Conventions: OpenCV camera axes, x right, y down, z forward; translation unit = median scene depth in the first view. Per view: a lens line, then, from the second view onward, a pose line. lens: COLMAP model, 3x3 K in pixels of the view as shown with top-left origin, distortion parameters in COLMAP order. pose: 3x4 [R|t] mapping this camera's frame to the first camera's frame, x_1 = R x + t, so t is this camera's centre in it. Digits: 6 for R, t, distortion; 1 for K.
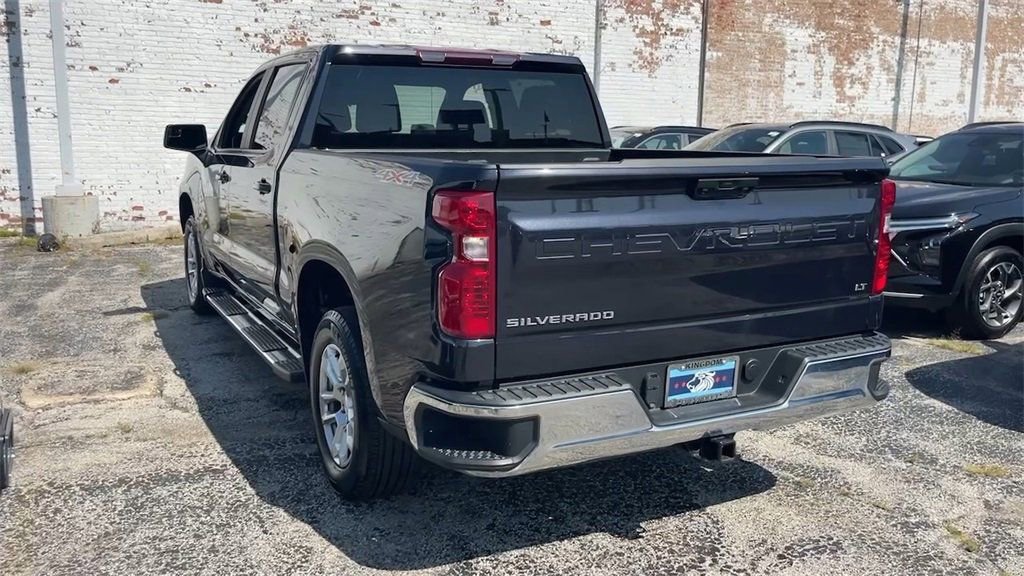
lens RADIAL K [[893.3, 0, 512.0], [0, 893.3, 288.0], [0, 0, 1]] dist [0.034814, -0.013999]
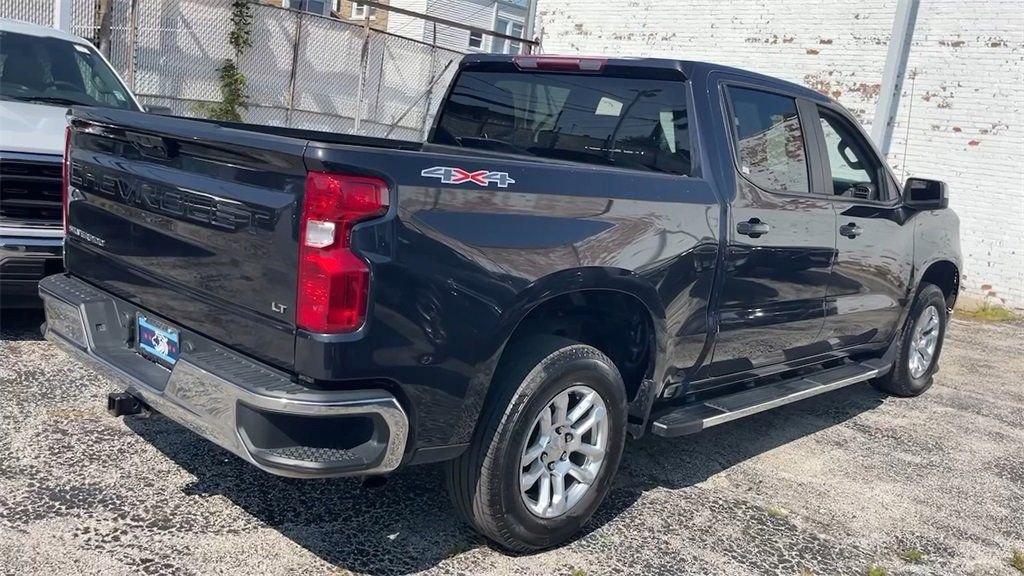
lens RADIAL K [[893.3, 0, 512.0], [0, 893.3, 288.0], [0, 0, 1]] dist [0.034814, -0.013999]
pose [[0.328378, 0.185529, -0.926146, 0.799529], [-0.274324, 0.956988, 0.094442, -0.099052], [0.903833, 0.223052, 0.365149, 0.621463]]
